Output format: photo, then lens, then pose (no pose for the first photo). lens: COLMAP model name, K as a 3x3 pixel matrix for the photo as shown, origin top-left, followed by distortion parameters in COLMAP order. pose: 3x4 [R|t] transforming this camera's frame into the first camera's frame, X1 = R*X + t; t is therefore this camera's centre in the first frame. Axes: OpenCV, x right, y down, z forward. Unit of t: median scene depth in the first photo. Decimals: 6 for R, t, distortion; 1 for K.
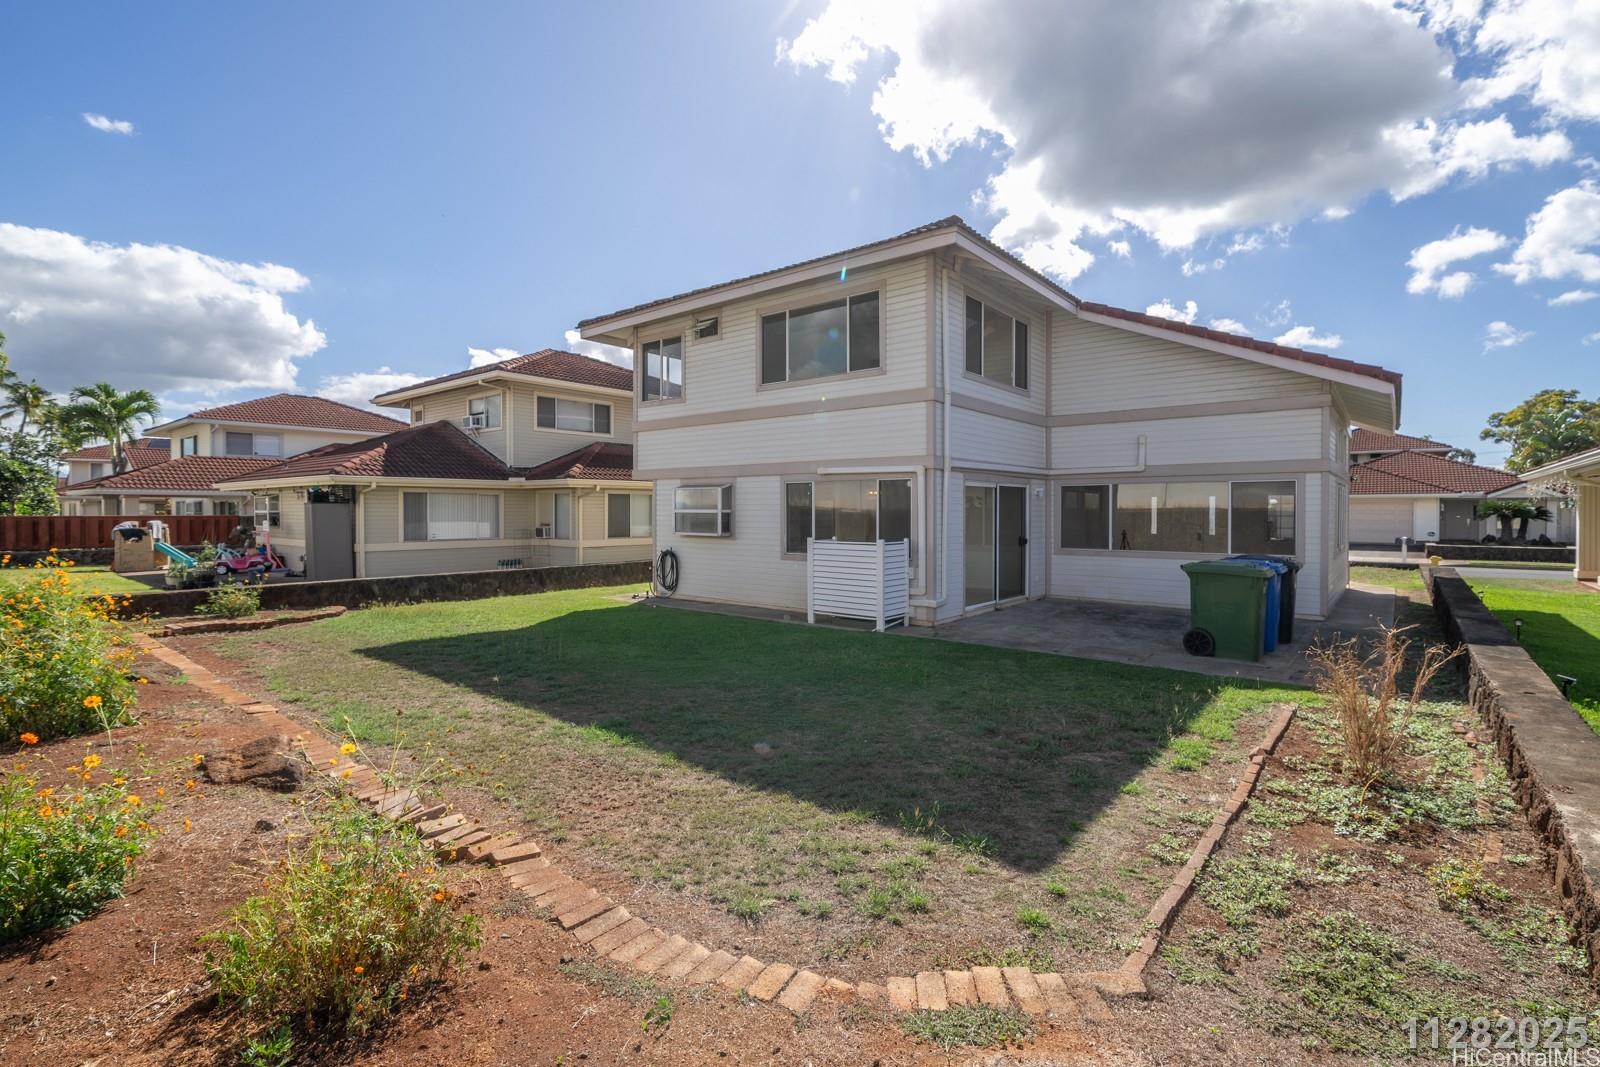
lens RADIAL K [[703.1, 0, 802.6], [0, 703.1, 530.9], [0, 0, 1]] dist [-0.000492, -0.000624]
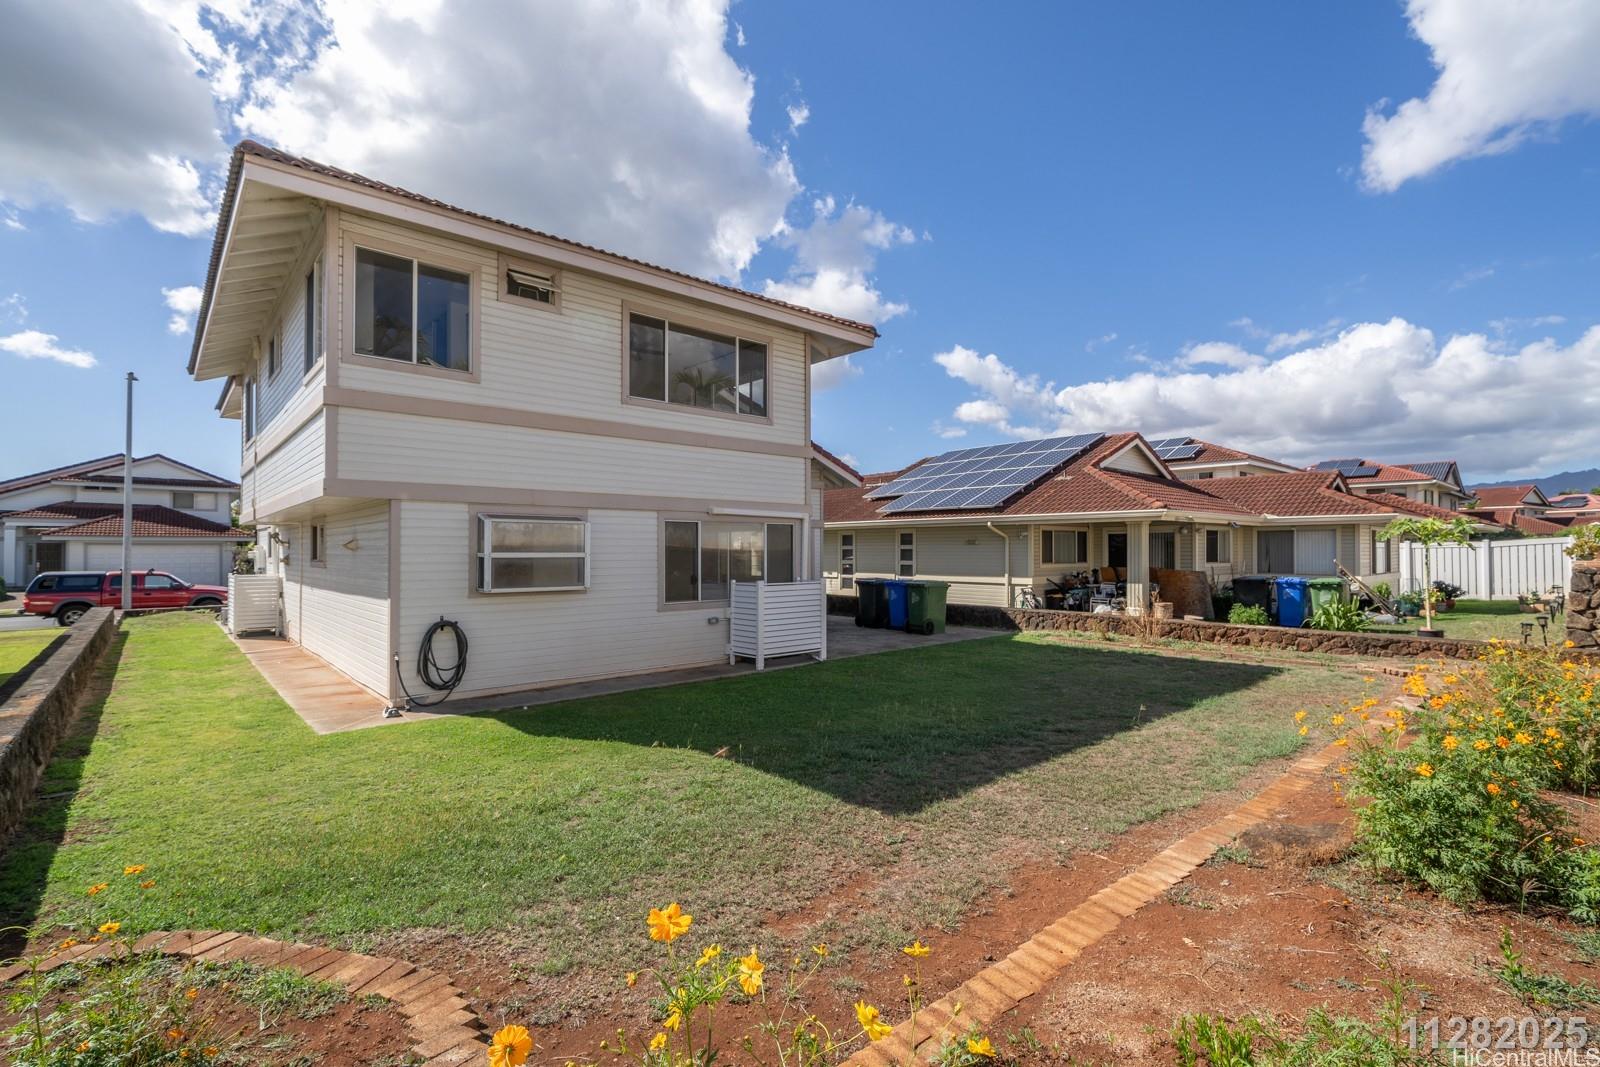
lens RADIAL K [[703.1, 0, 799.9], [0, 703.1, 538.0], [0, 0, 1]] dist [-0.000492, -0.000624]
pose [[0.162187, 0.013644, 0.986666, -0.839361], [0.030264, 0.999365, -0.018794, -0.026046], [-0.986296, 0.032909, 0.161671, 0.705293]]
